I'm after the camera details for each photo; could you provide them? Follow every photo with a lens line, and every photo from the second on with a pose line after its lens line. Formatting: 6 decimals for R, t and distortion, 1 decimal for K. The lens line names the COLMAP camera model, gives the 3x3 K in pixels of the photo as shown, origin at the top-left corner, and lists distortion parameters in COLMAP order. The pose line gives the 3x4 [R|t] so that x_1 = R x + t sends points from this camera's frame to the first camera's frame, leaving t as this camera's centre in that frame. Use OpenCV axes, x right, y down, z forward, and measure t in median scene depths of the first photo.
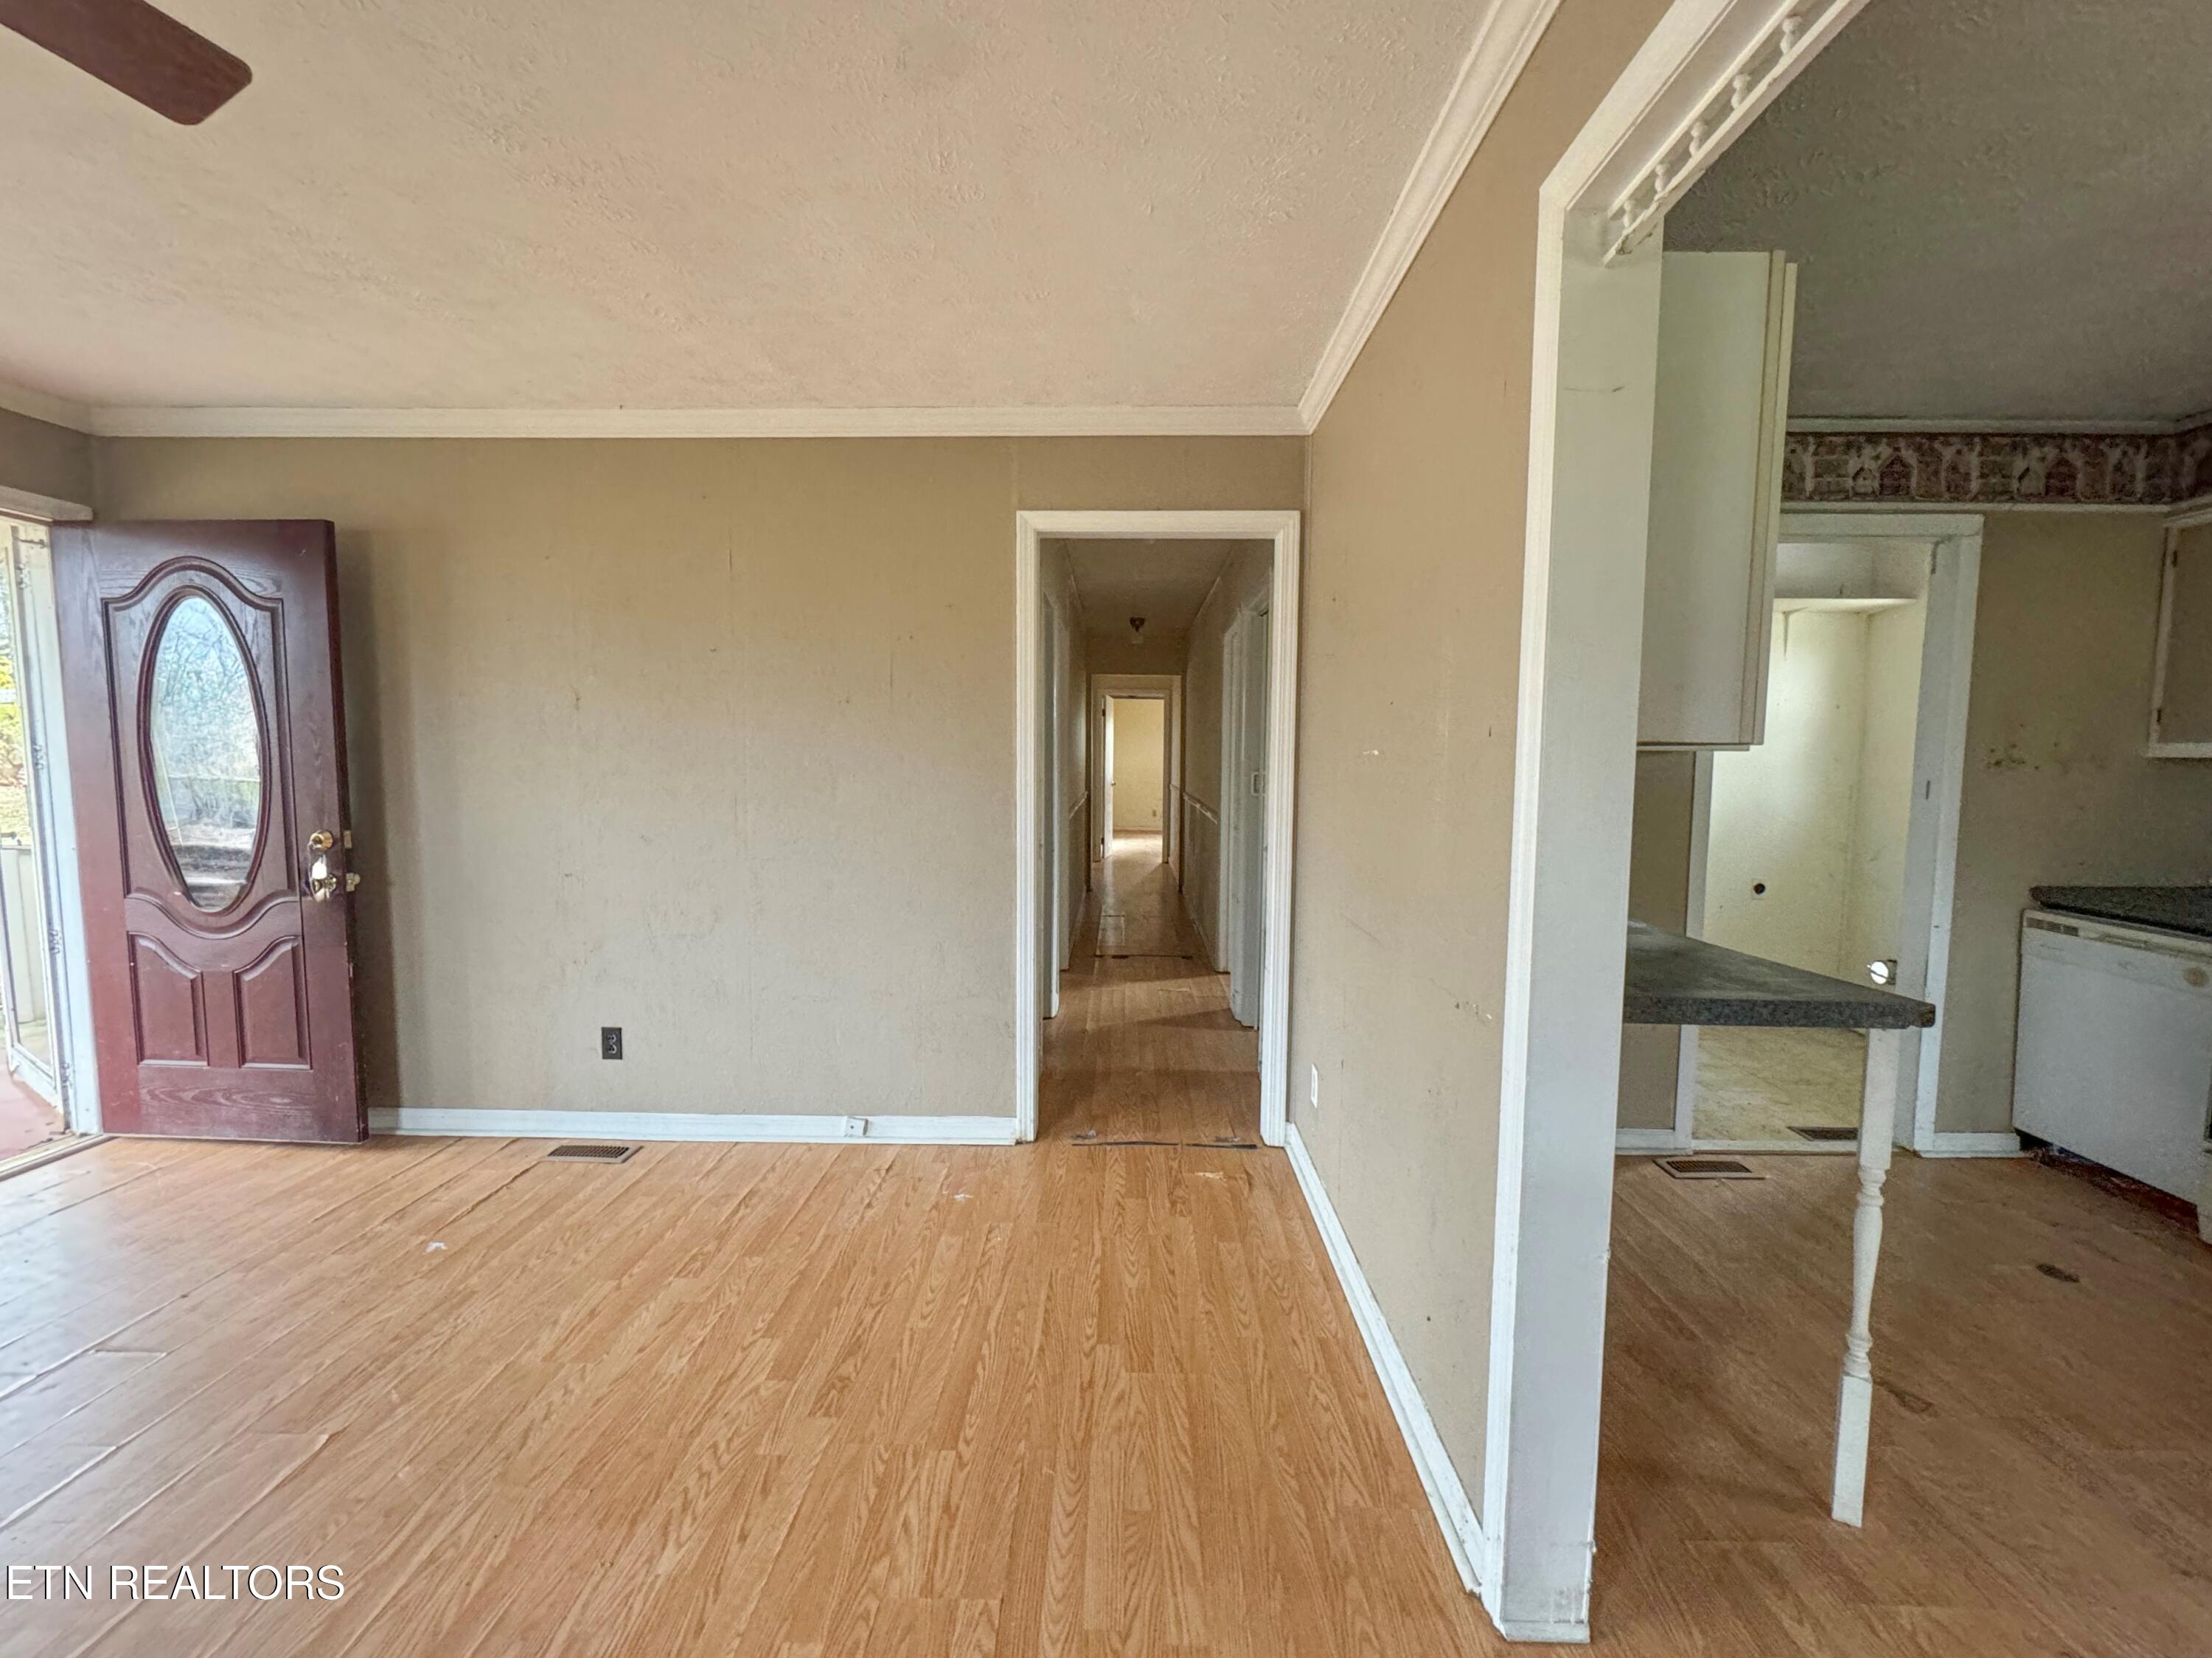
lens RADIAL K [[891.5, 0, 1100.6], [0, 891.5, 830.0], [0, 0, 1]] dist [-0.001622, 0.000302]
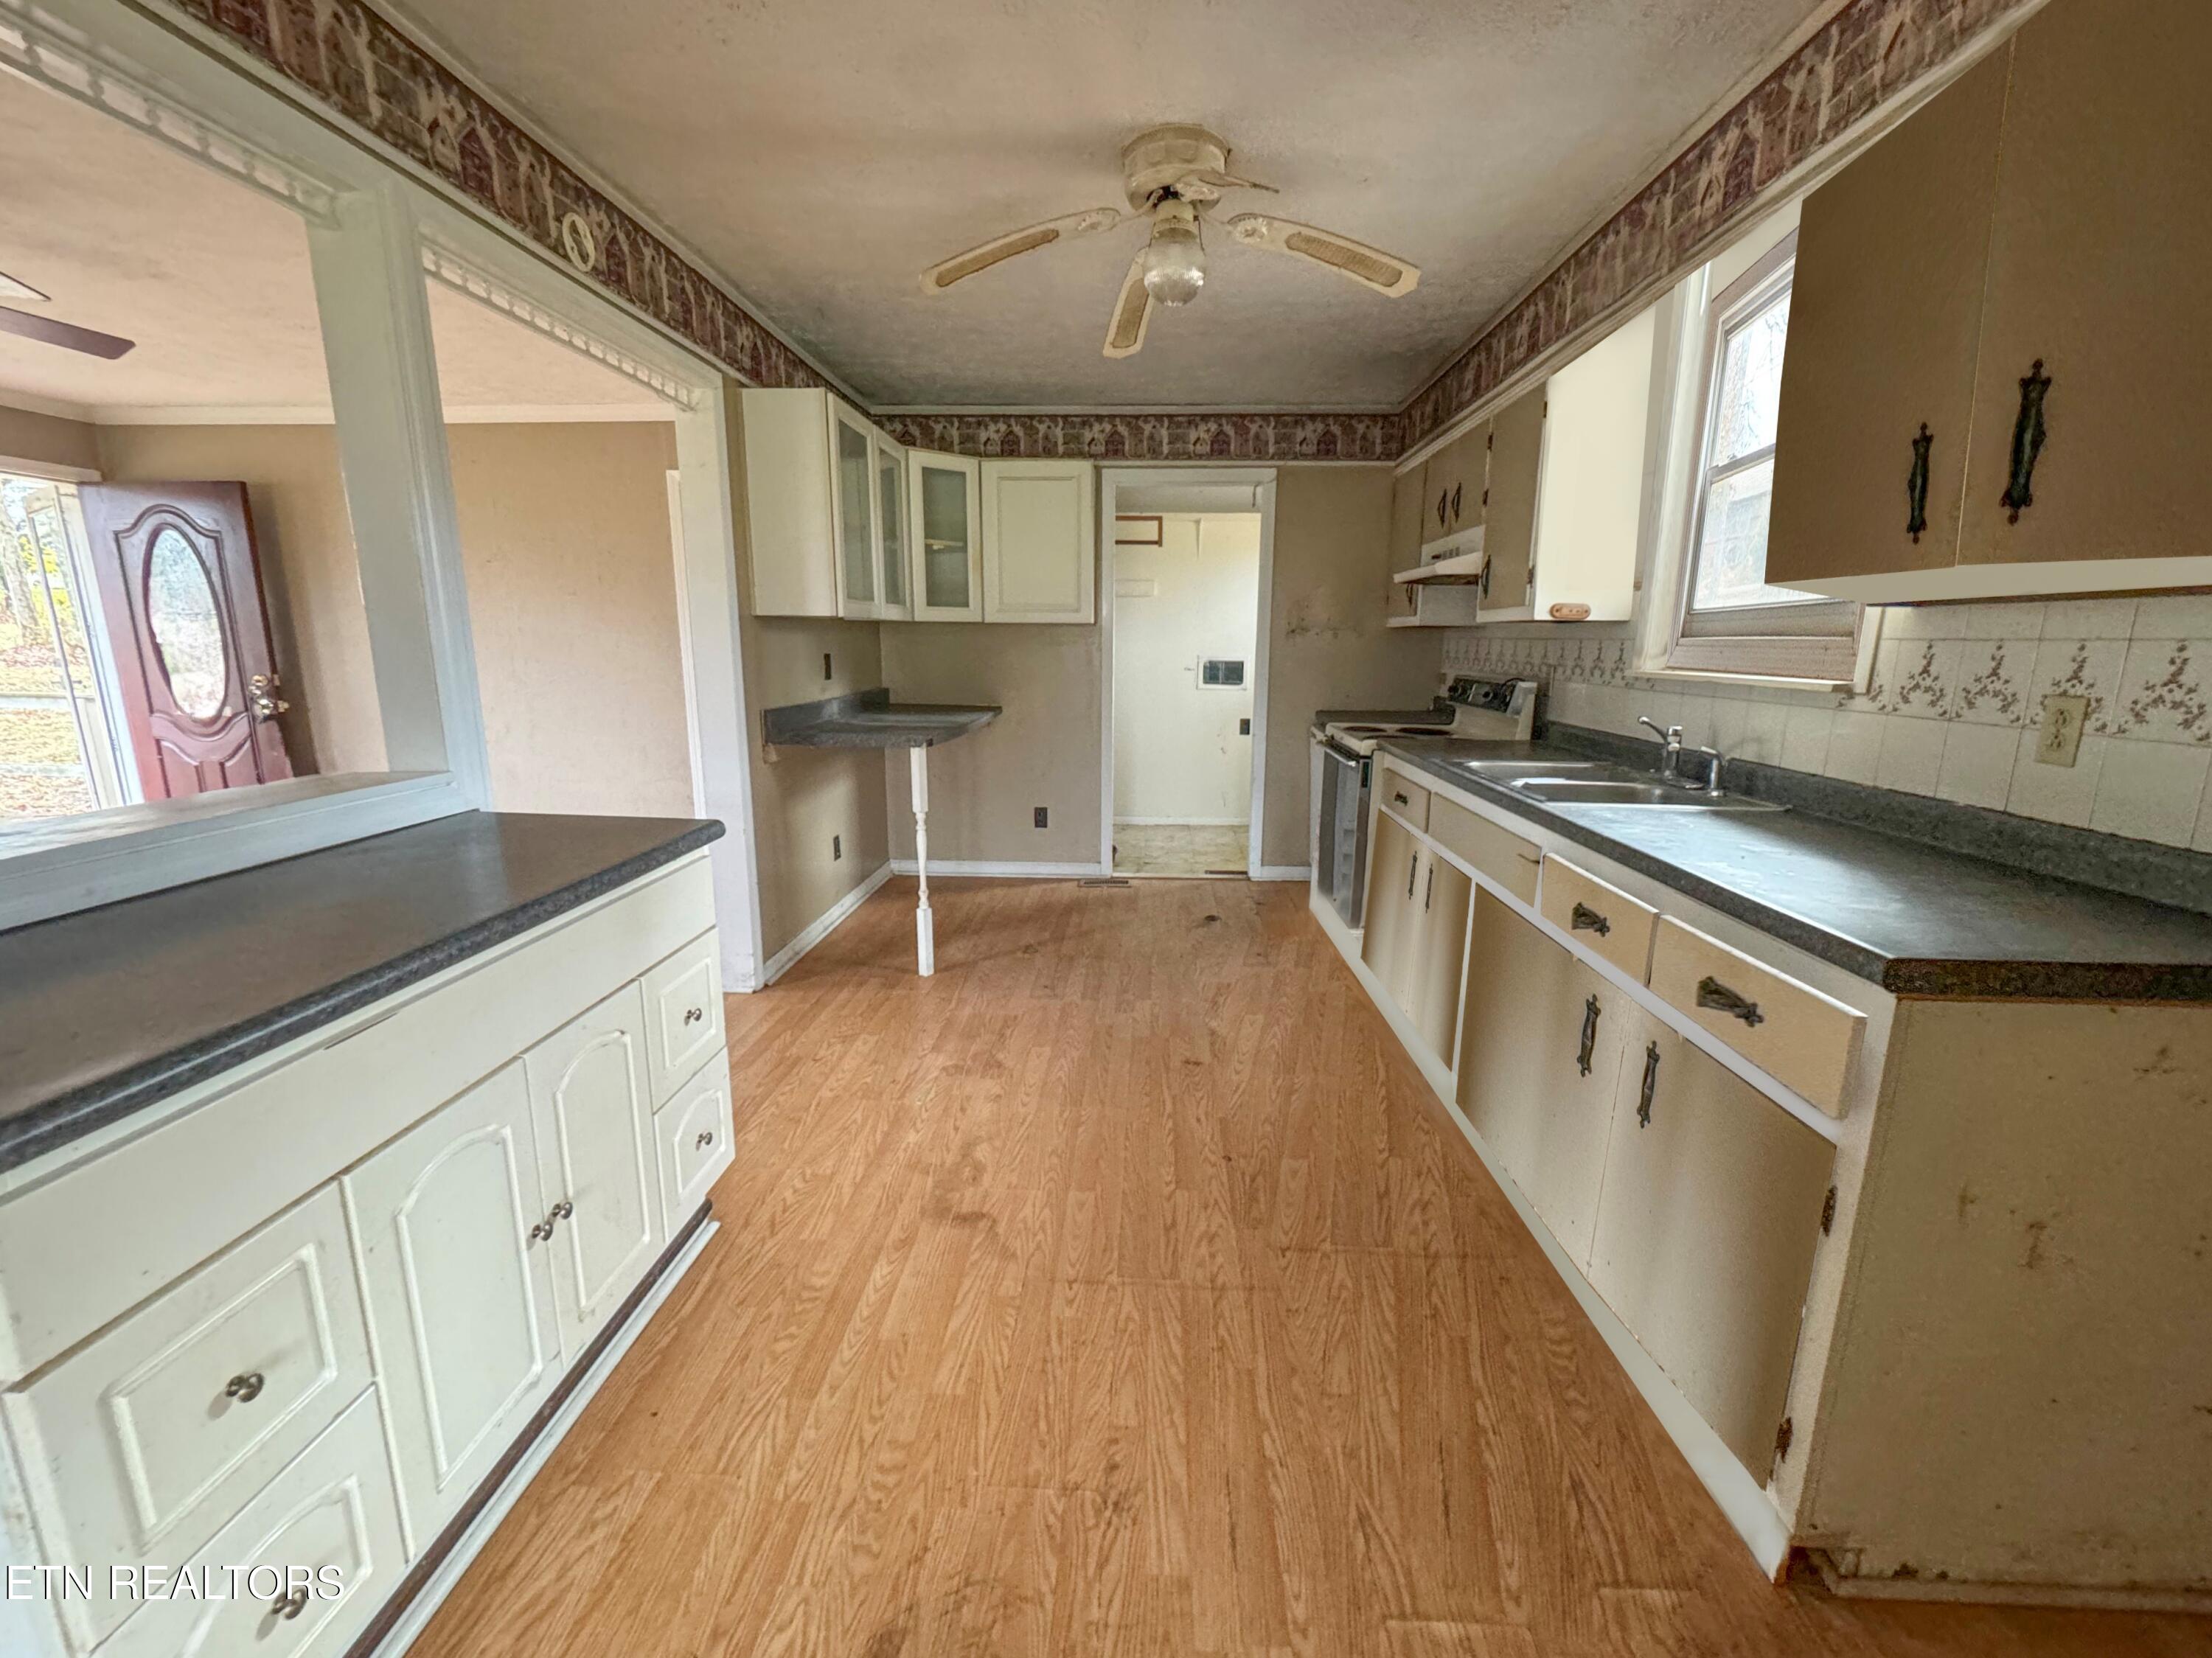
lens RADIAL K [[891.5, 0, 1114.3], [0, 891.5, 819.2], [0, 0, 1]] dist [-0.001622, 0.000302]
pose [[0.999606, 0.003833, -0.027822, 0.753599], [-0.000586, 0.993274, 0.115785, 0.074573], [0.028078, -0.115723, 0.992885, -0.625319]]
